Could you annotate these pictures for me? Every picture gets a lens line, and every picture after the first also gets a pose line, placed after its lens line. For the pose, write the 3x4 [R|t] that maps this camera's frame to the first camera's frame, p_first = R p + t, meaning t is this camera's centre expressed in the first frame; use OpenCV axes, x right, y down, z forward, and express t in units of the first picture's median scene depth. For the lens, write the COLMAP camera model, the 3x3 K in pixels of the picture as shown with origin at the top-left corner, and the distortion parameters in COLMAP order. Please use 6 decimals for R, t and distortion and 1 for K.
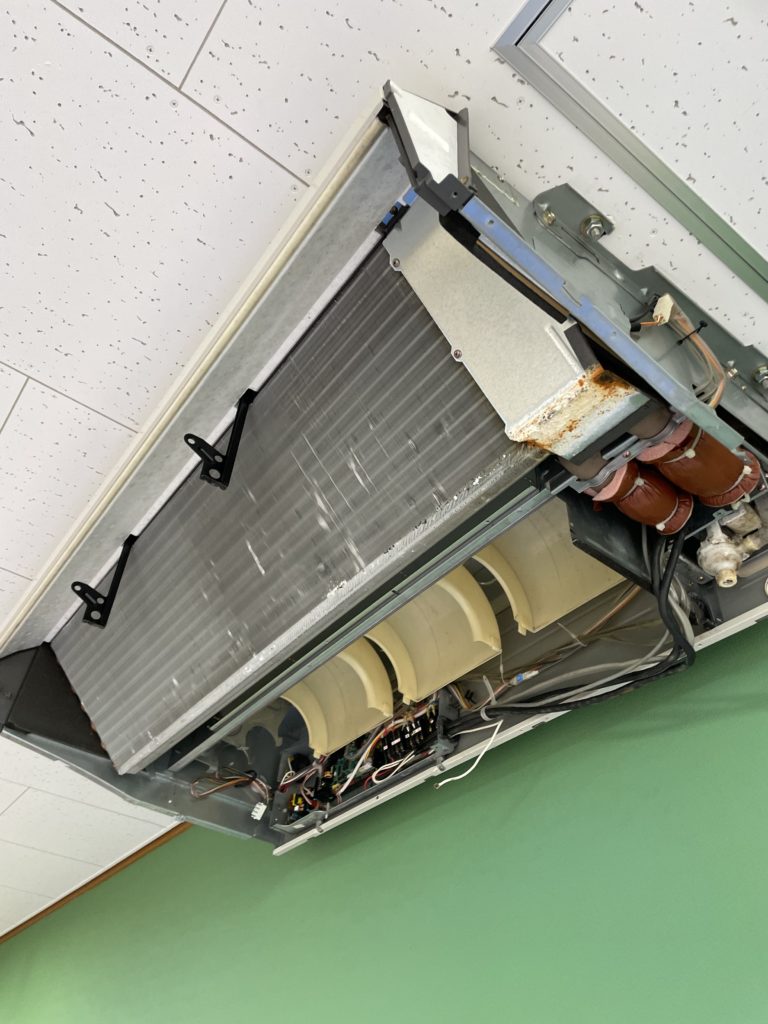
lens RADIAL K [[784.2, 0, 379.5], [0, 784.2, 507.9], [0, 0, 1]] dist [0.009077, 0.003391]
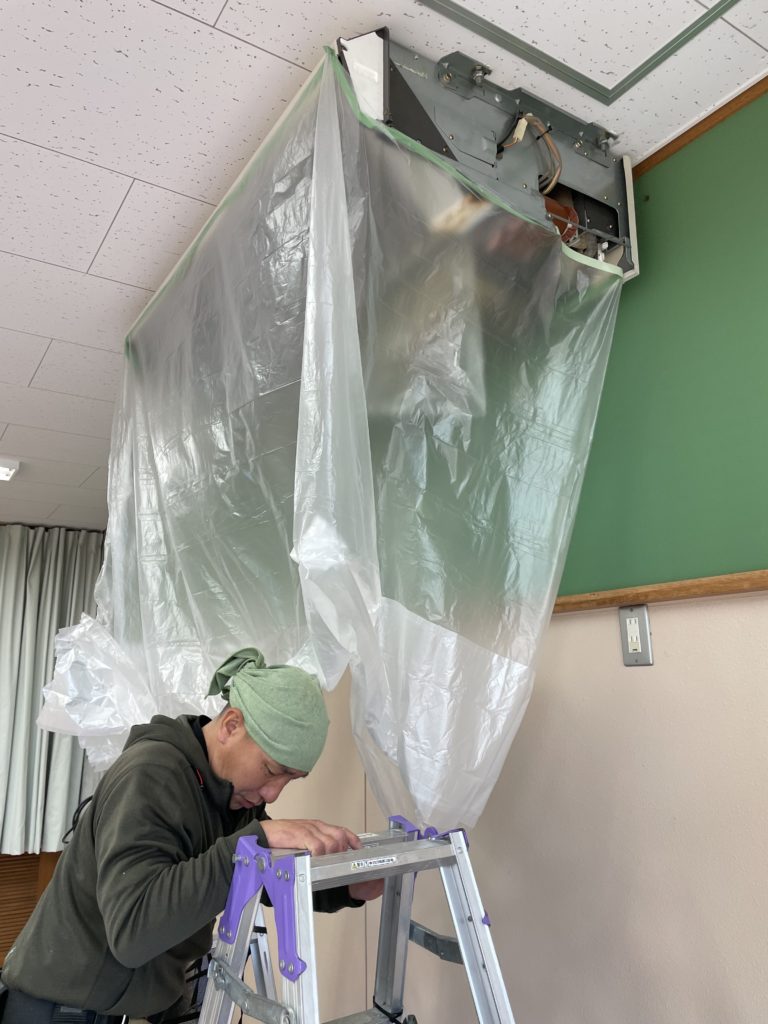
lens RADIAL K [[784.2, 0, 383.5], [0, 784.2, 509.4], [0, 0, 1]] dist [0.009077, 0.003391]
pose [[0.995716, -0.072496, -0.057398, 0.109631], [0.091483, 0.862692, 0.497387, -0.411735], [0.013458, -0.500507, 0.865628, -0.844650]]
